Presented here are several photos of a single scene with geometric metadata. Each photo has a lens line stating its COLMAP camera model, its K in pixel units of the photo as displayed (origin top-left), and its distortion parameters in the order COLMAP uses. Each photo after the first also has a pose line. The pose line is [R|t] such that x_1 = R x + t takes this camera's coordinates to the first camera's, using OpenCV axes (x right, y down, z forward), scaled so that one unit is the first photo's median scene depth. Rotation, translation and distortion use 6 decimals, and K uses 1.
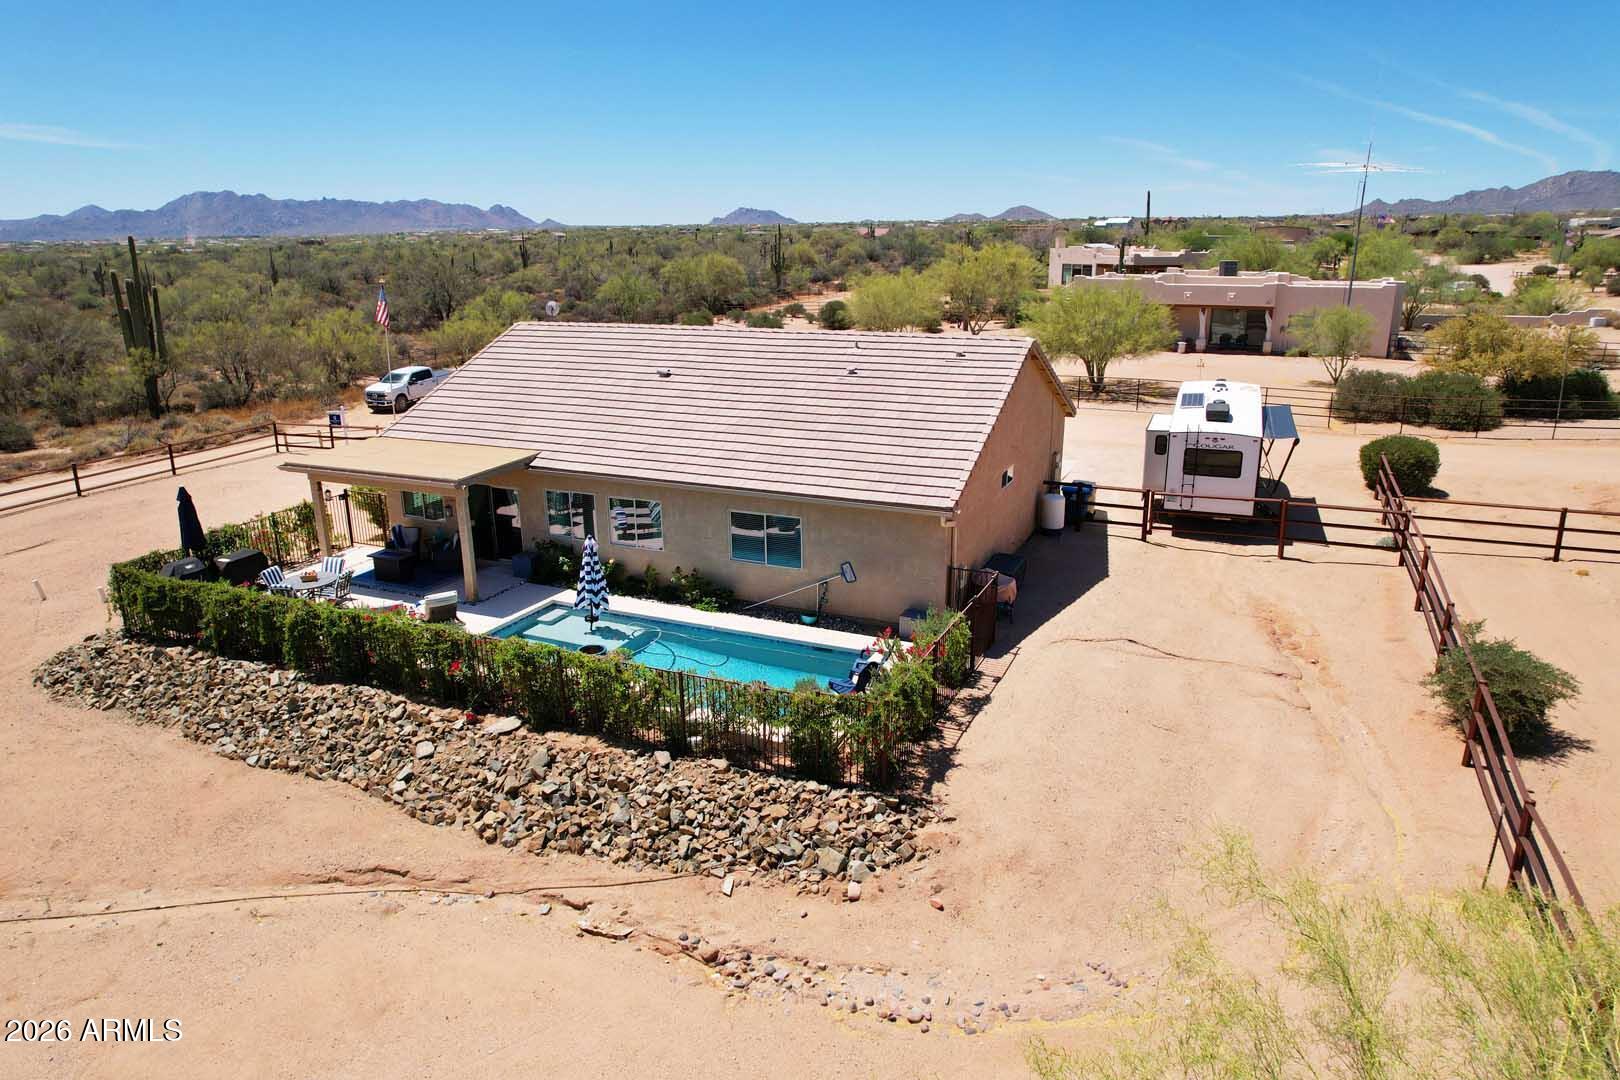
lens RADIAL K [[1029.7, 0, 816.3], [0, 1029.7, 540.3], [0, 0, 1]] dist [-0.071363, 0.057590]
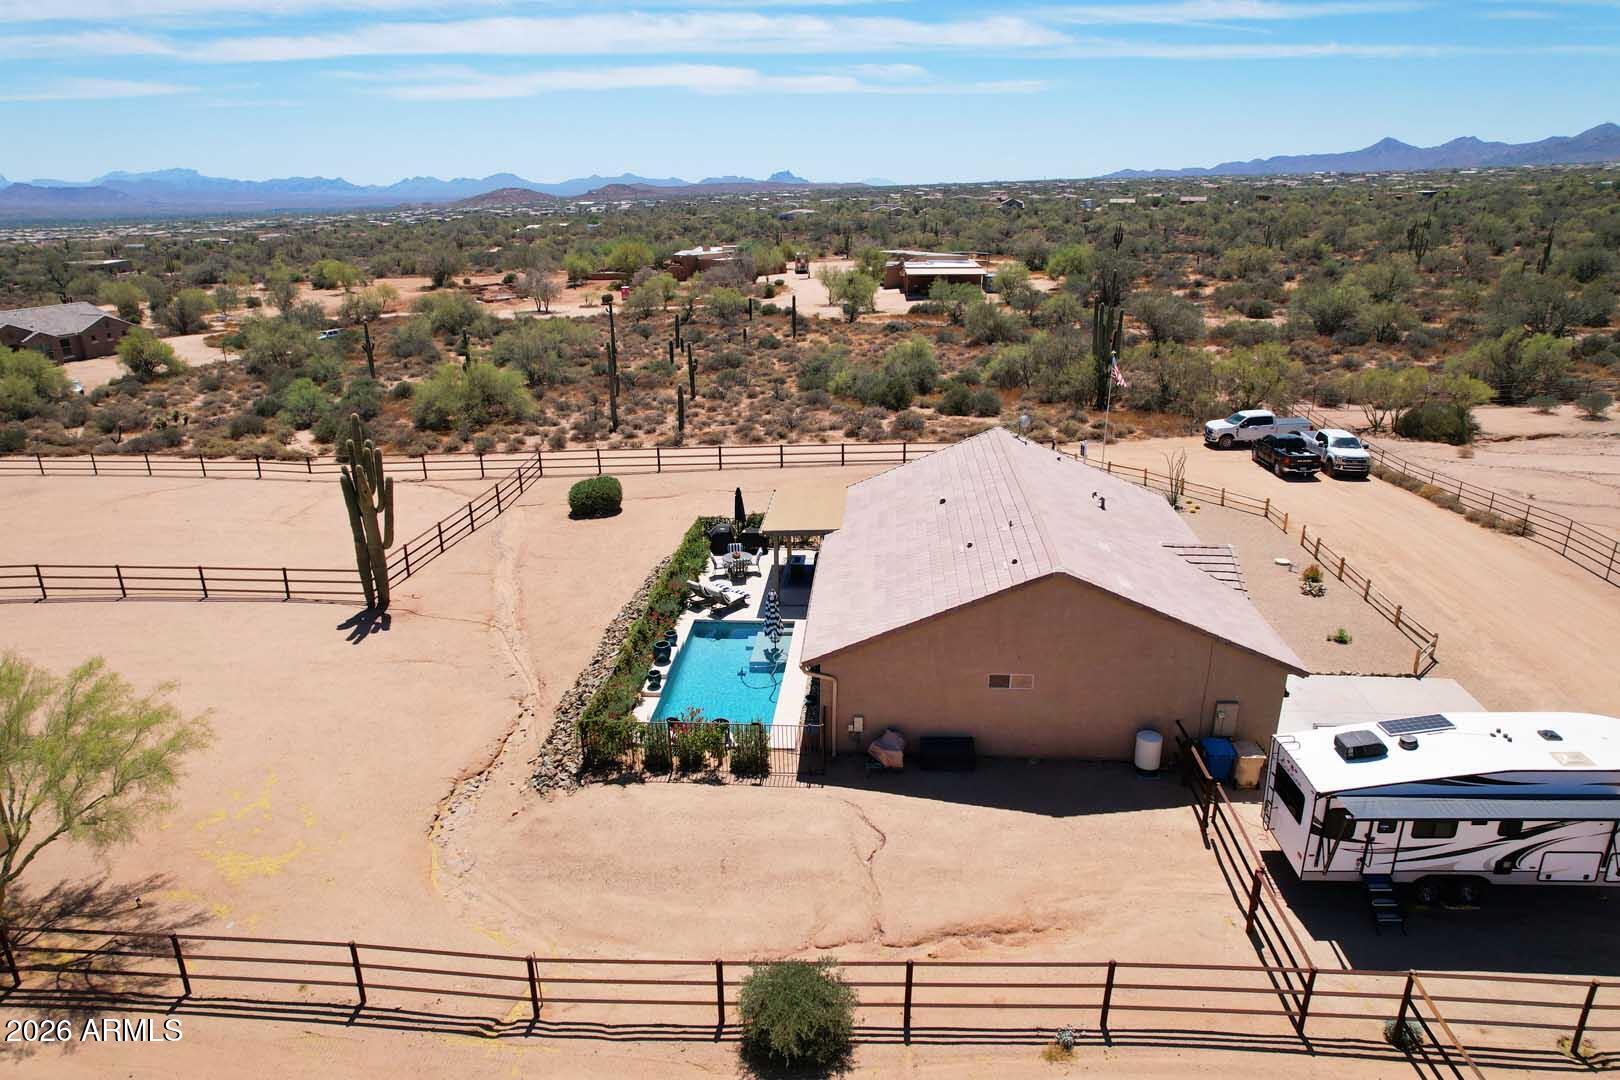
lens RADIAL K [[1029.7, 0, 821.5], [0, 1029.7, 537.0], [0, 0, 1]] dist [-0.071363, 0.057590]
pose [[0.346942, 0.310529, -0.884987, 1.182974], [-0.254414, 0.939378, 0.229876, -0.464289], [0.902721, 0.145400, 0.404913, 0.410239]]
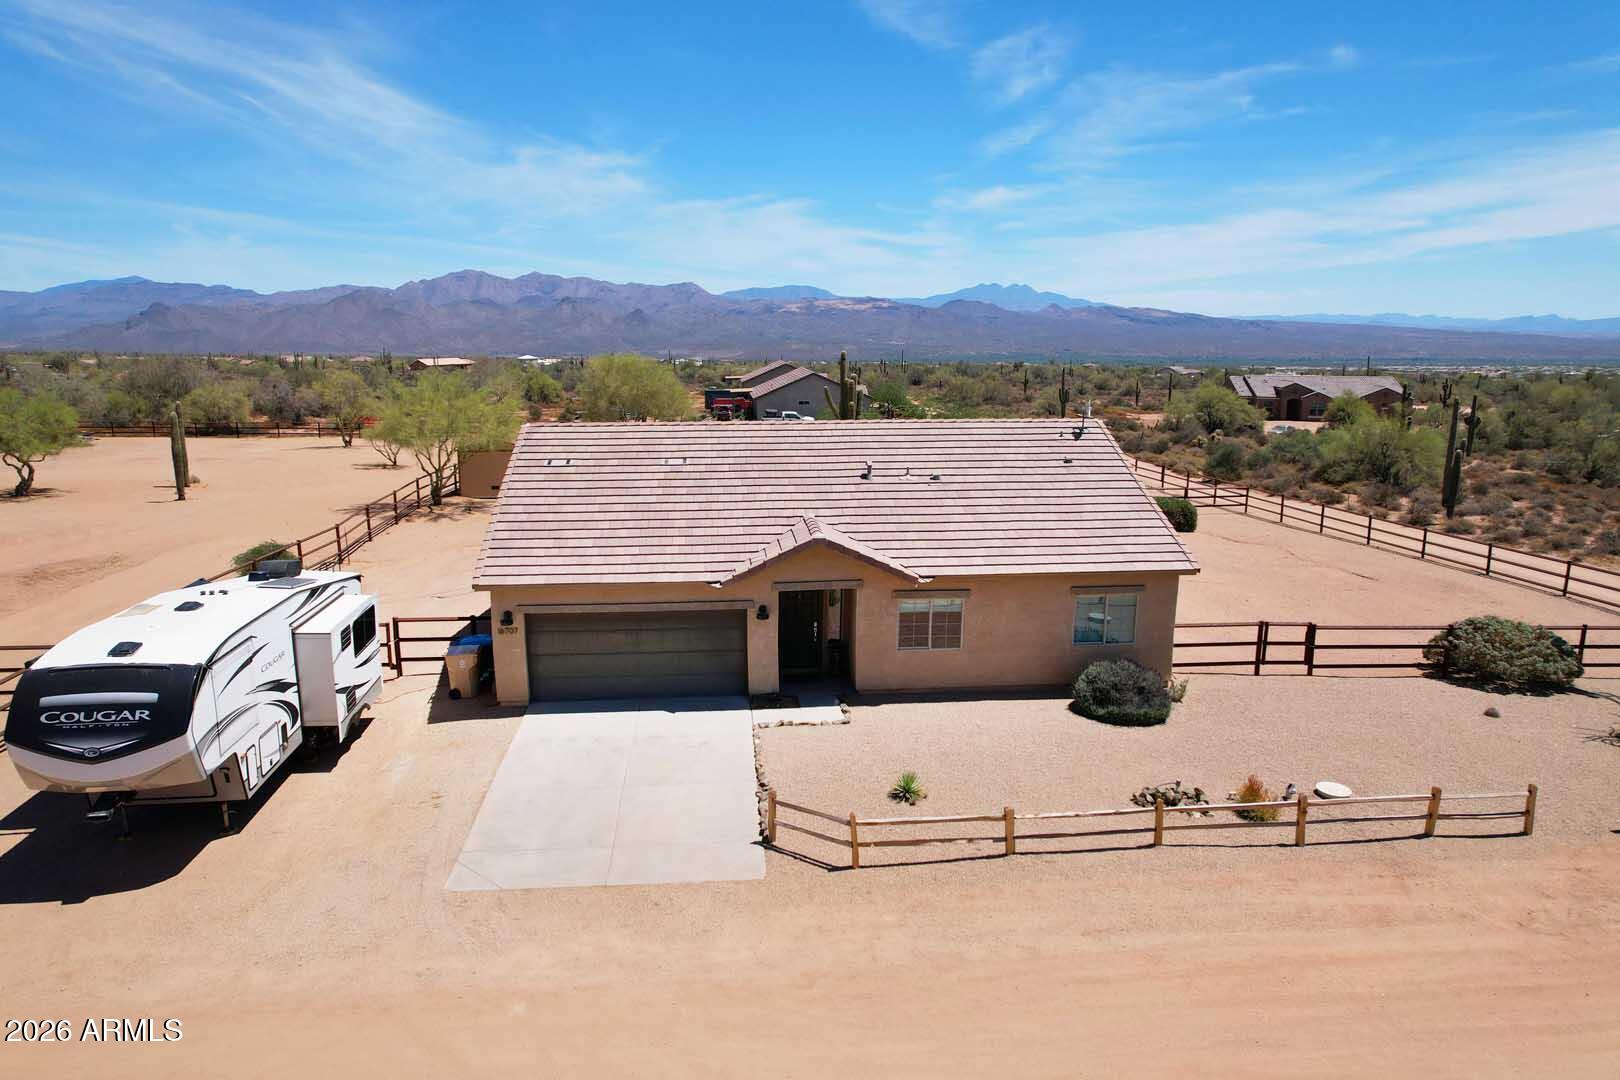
lens RADIAL K [[1029.7, 0, 805.6], [0, 1029.7, 553.5], [0, 0, 1]] dist [-0.071363, 0.057590]
pose [[-0.875273, 0.107277, -0.471581, 0.542376], [-0.130210, 0.886810, 0.443410, -0.681329], [0.465770, 0.449510, -0.762233, 2.322346]]
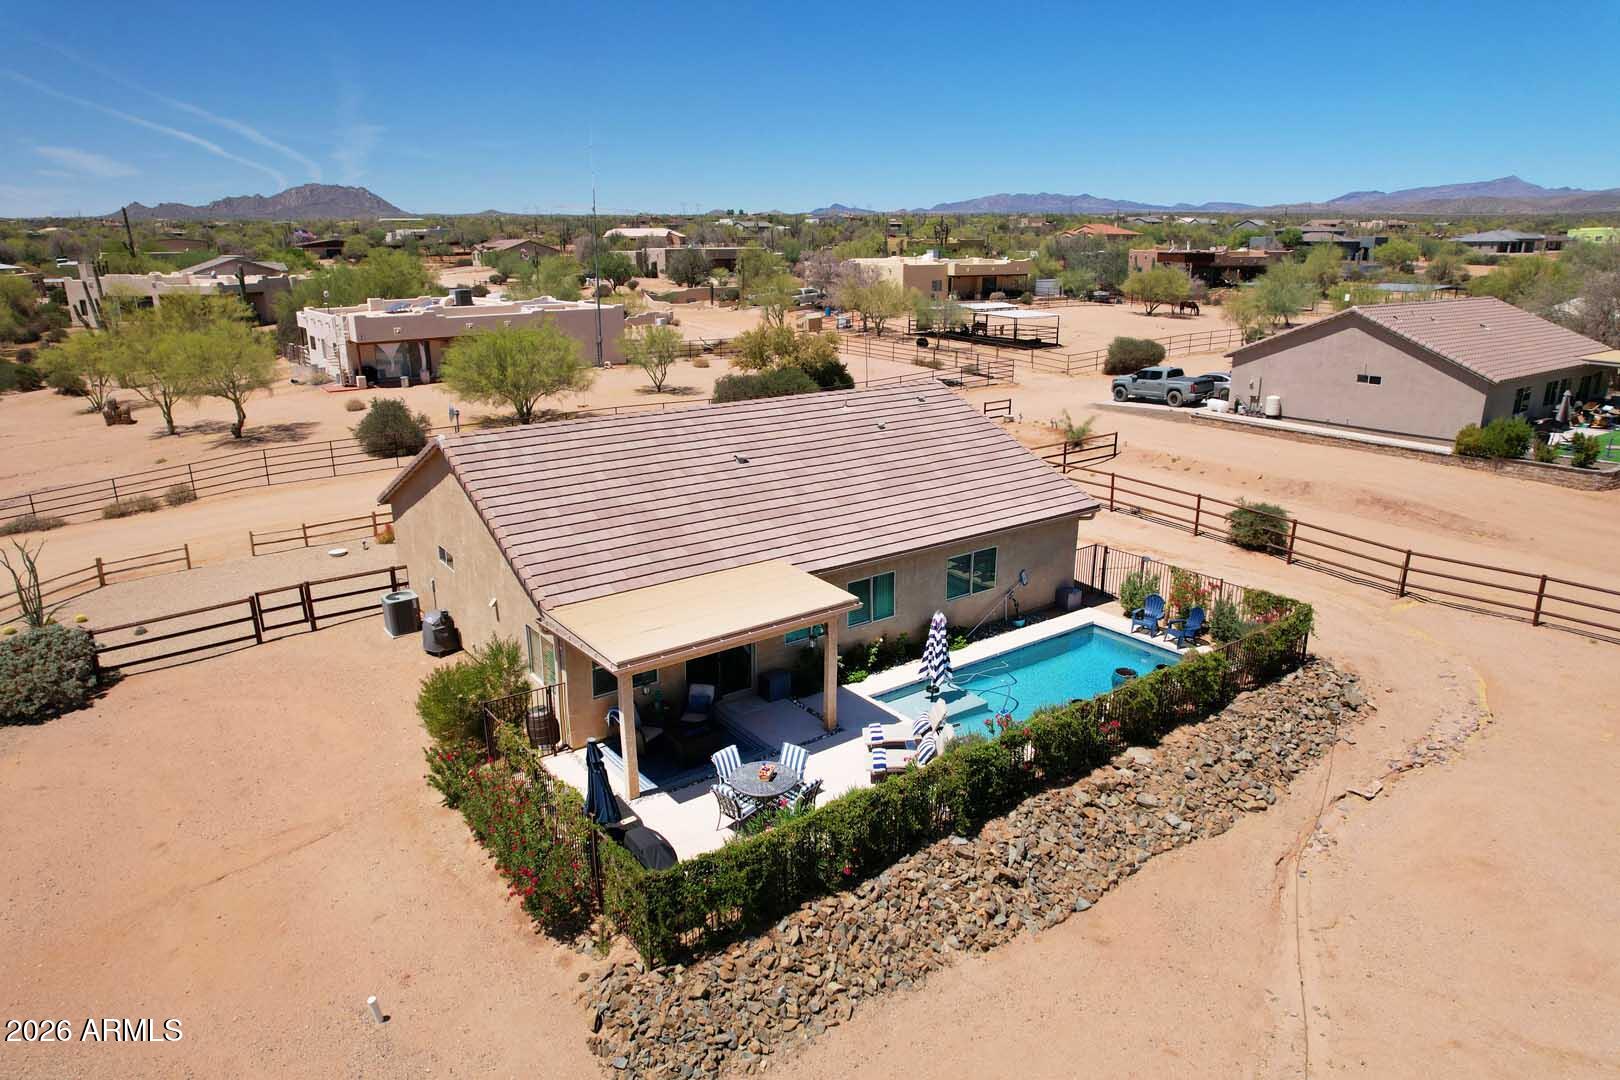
lens RADIAL K [[1029.7, 0, 810.4], [0, 1029.7, 541.3], [0, 0, 1]] dist [-0.071363, 0.057590]
pose [[0.496246, -0.241358, 0.833958, -1.143720], [0.244312, 0.960584, 0.132628, -0.244091], [-0.833098, 0.137930, 0.535653, 0.534548]]
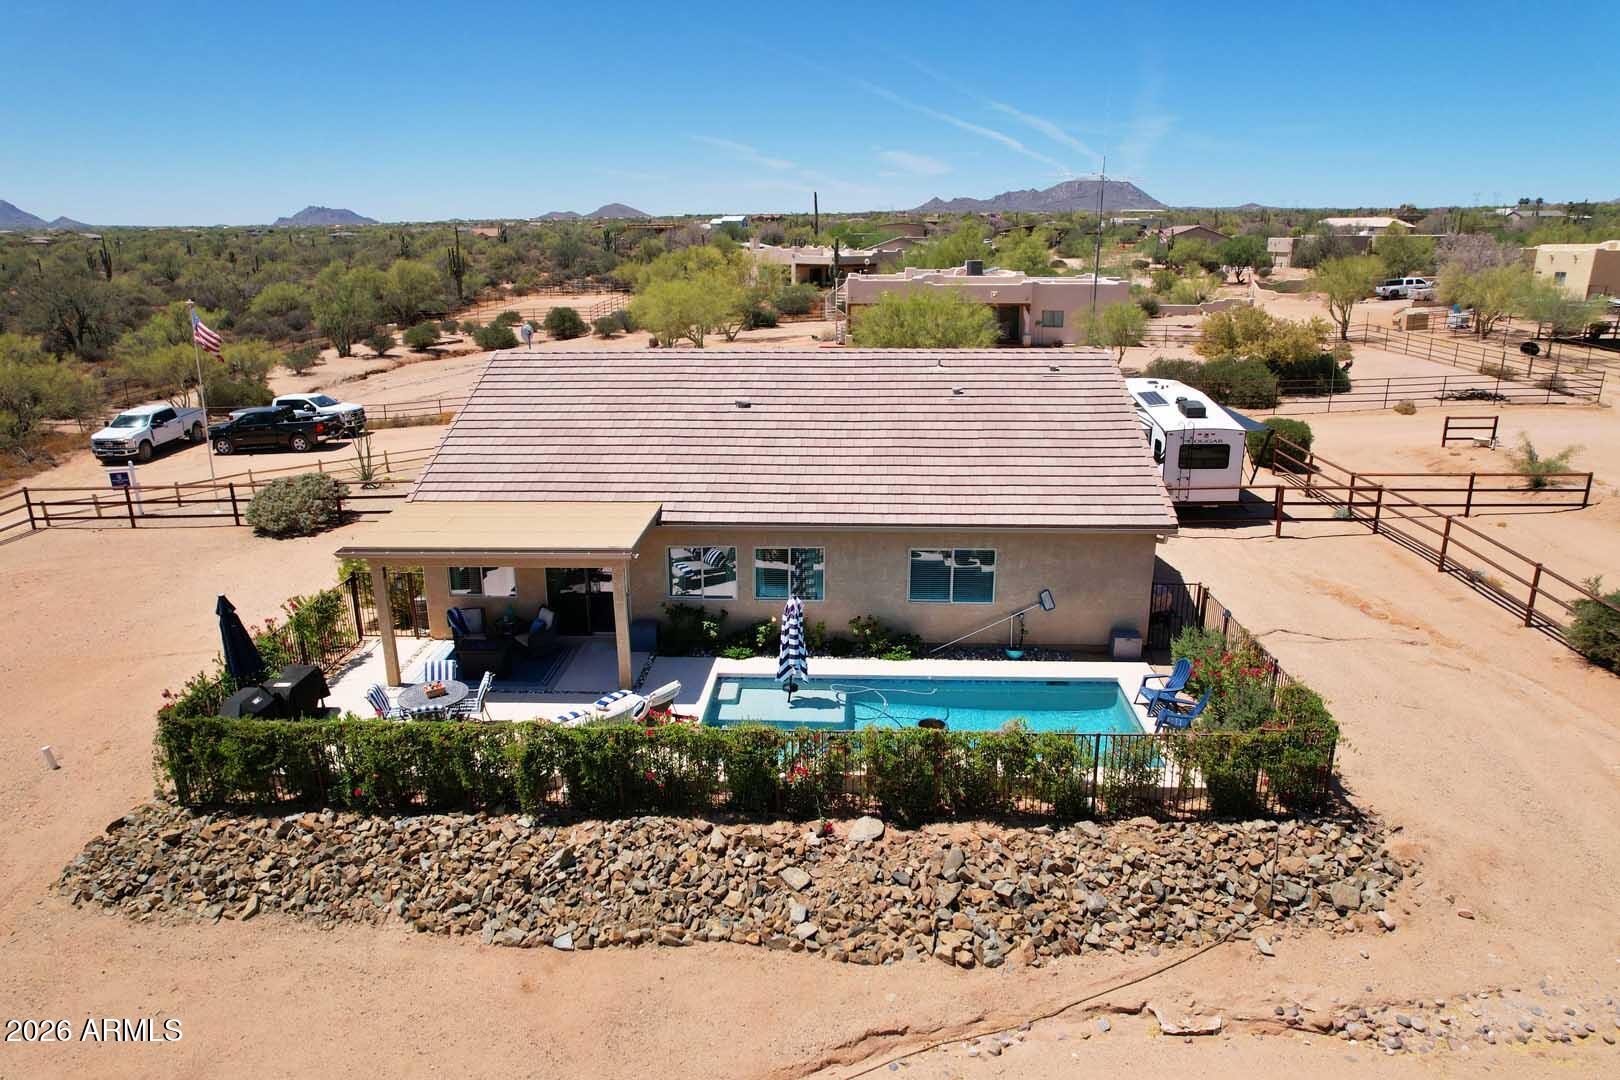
lens RADIAL K [[1029.7, 0, 813.9], [0, 1029.7, 541.1], [0, 0, 1]] dist [-0.071363, 0.057590]
pose [[0.931395, -0.103085, 0.349108, -0.506572], [0.102181, 0.994543, 0.021057, -0.067316], [-0.349373, 0.016060, 0.936846, 0.167073]]
